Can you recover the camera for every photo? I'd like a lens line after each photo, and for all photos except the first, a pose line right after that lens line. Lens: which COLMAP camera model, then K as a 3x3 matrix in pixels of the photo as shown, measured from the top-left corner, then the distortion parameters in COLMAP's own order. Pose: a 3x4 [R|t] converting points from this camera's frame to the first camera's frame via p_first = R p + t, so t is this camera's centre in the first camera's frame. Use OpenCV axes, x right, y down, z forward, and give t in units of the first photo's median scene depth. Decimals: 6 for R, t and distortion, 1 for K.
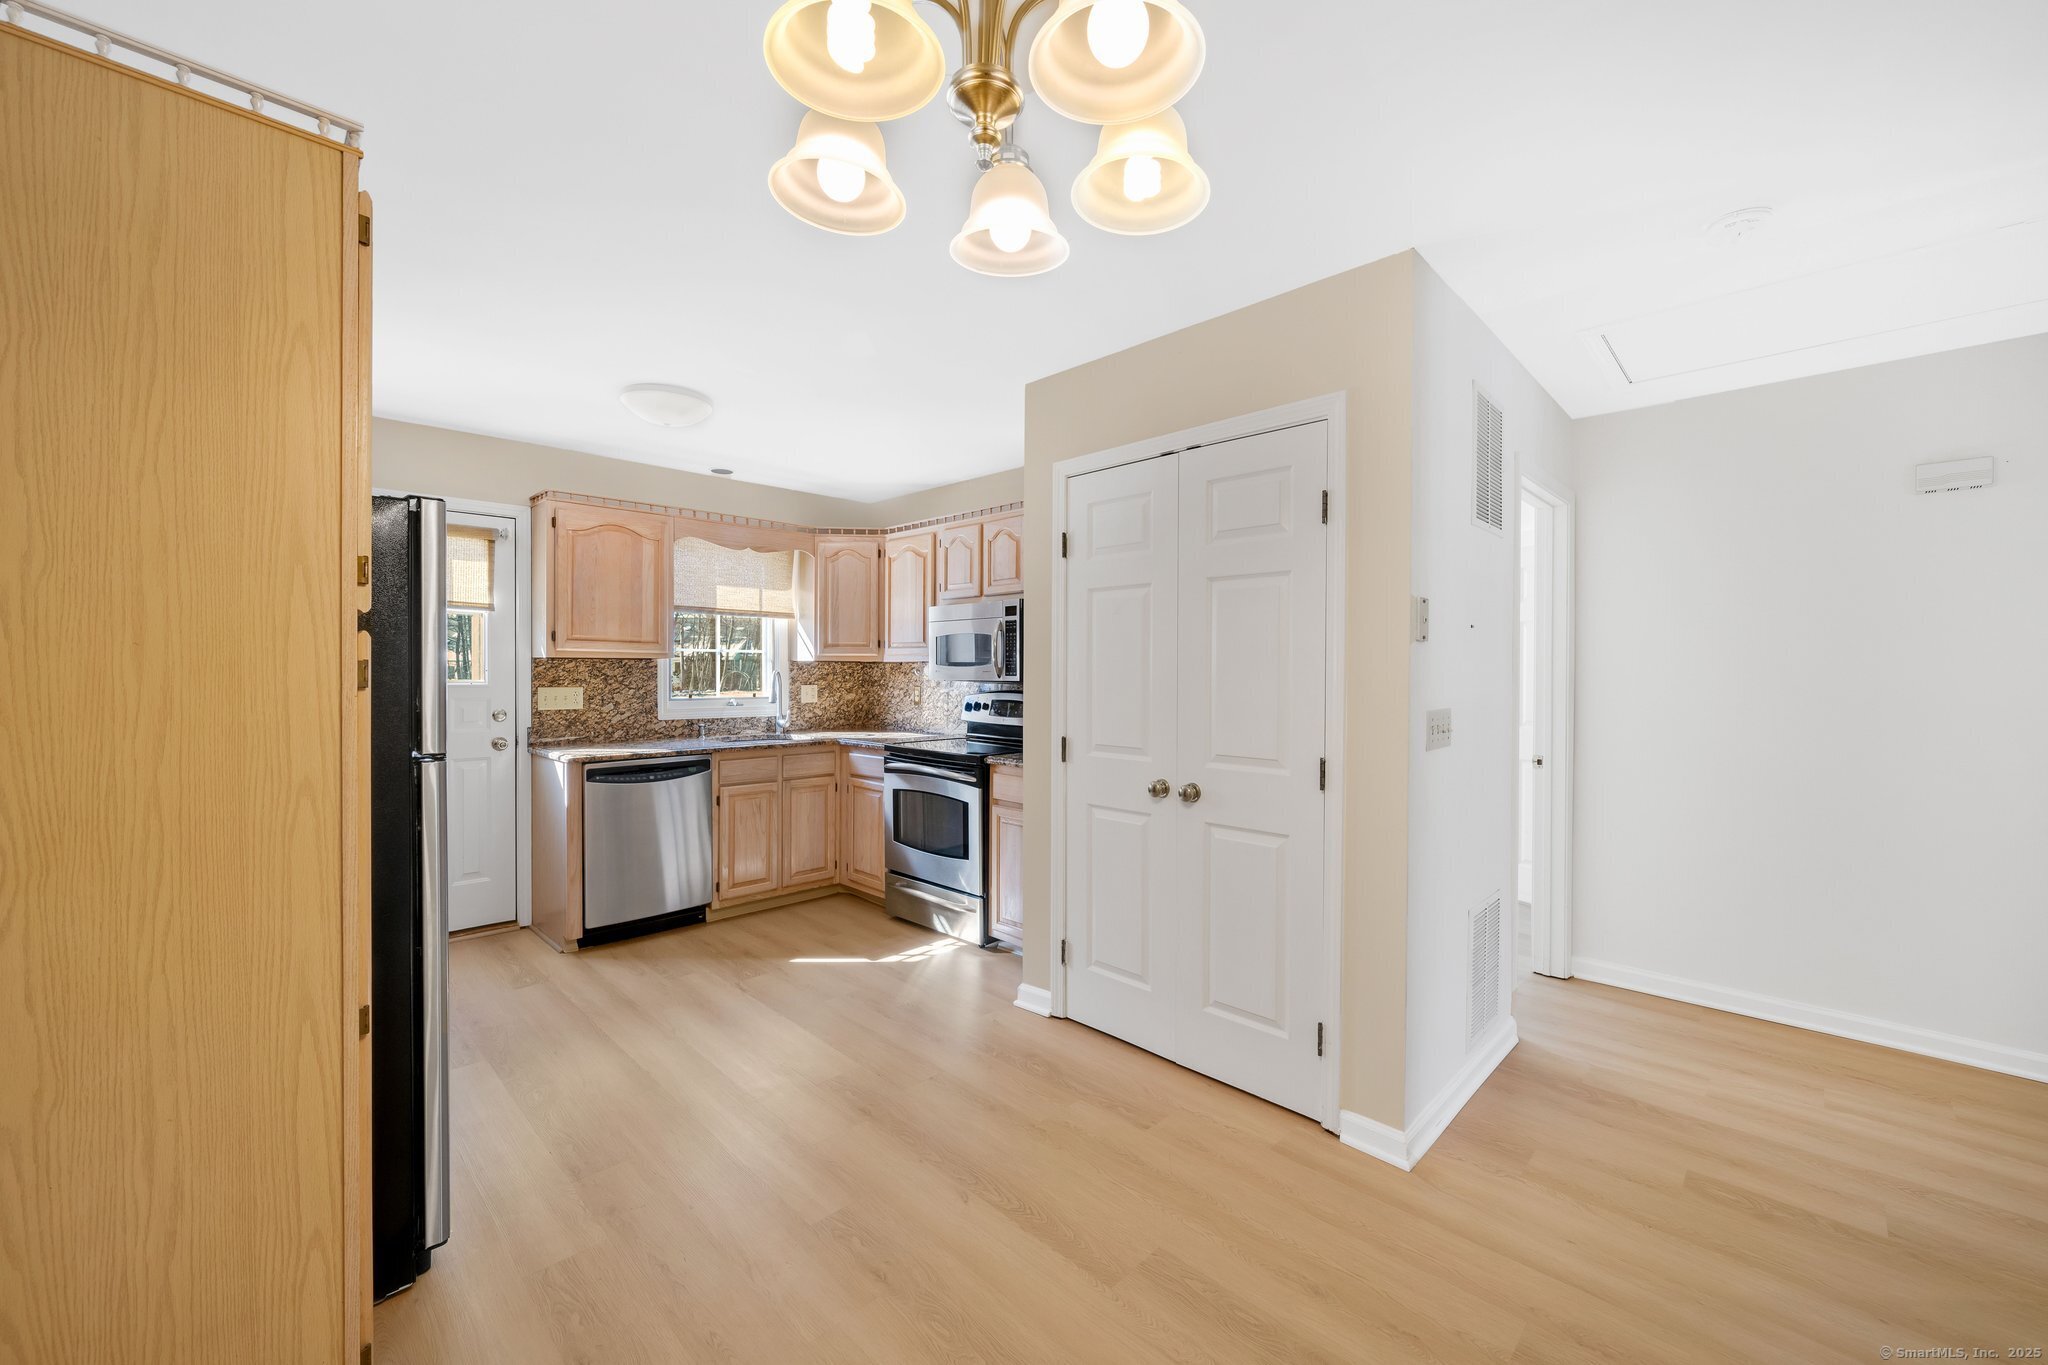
lens RADIAL K [[798.2, 0, 1014.2], [0, 798.2, 675.8], [0, 0, 1]] dist [-0.003534, 0.000009]
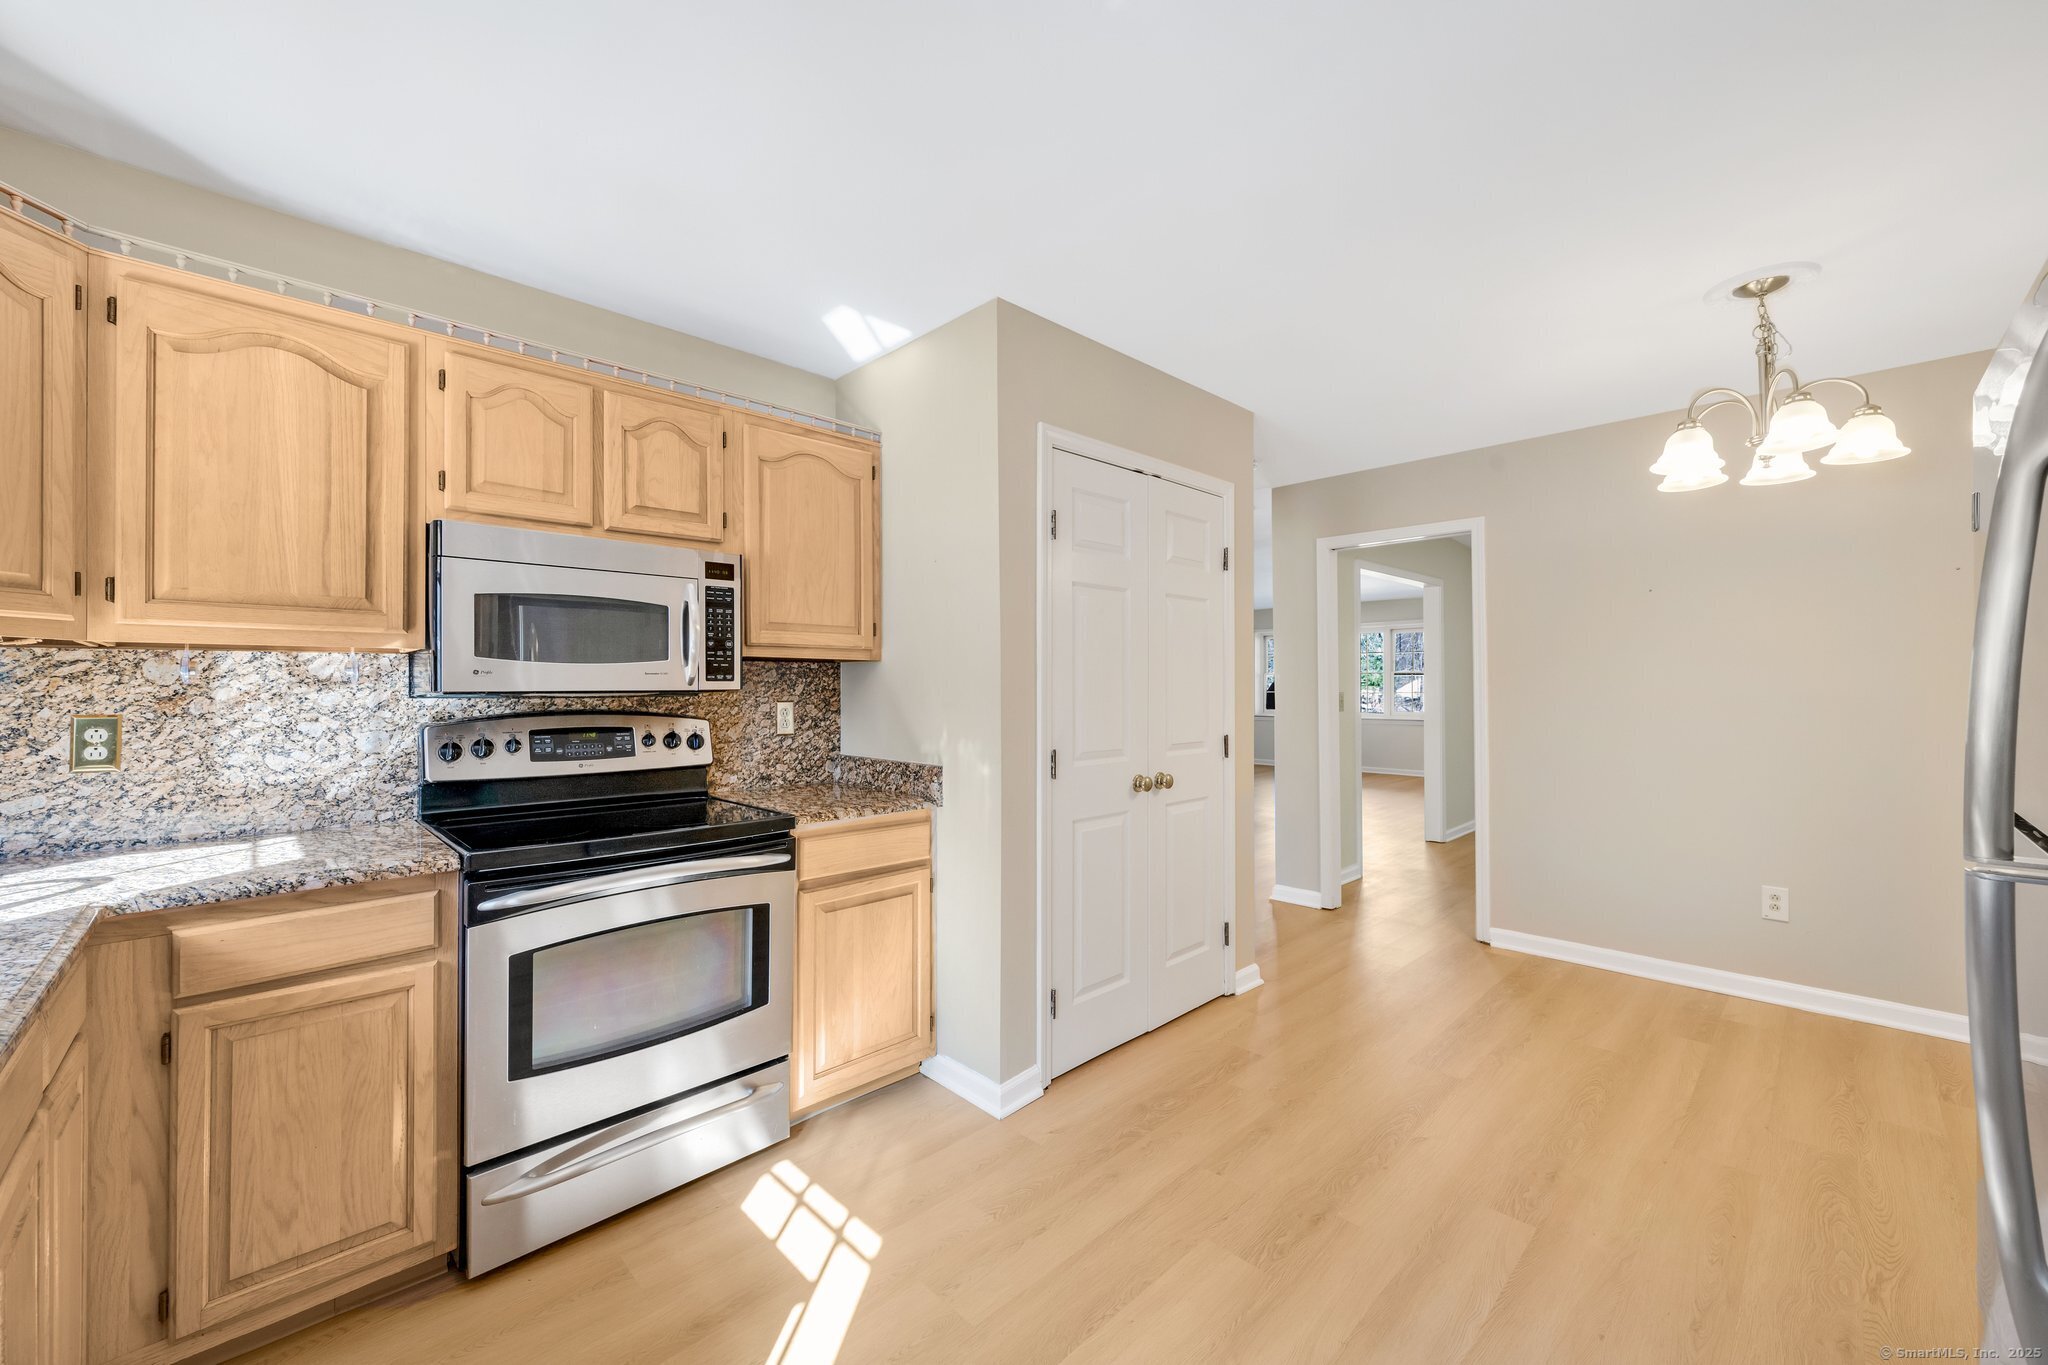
lens RADIAL K [[798.2, 0, 1018.2], [0, 798.2, 685.0], [0, 0, 1]] dist [-0.003534, 0.000009]
pose [[0.007348, -0.001855, 0.999971, -0.554266], [0.009940, 0.999949, 0.001782, 0.003525], [-0.999924, 0.009927, 0.007366, 0.723605]]
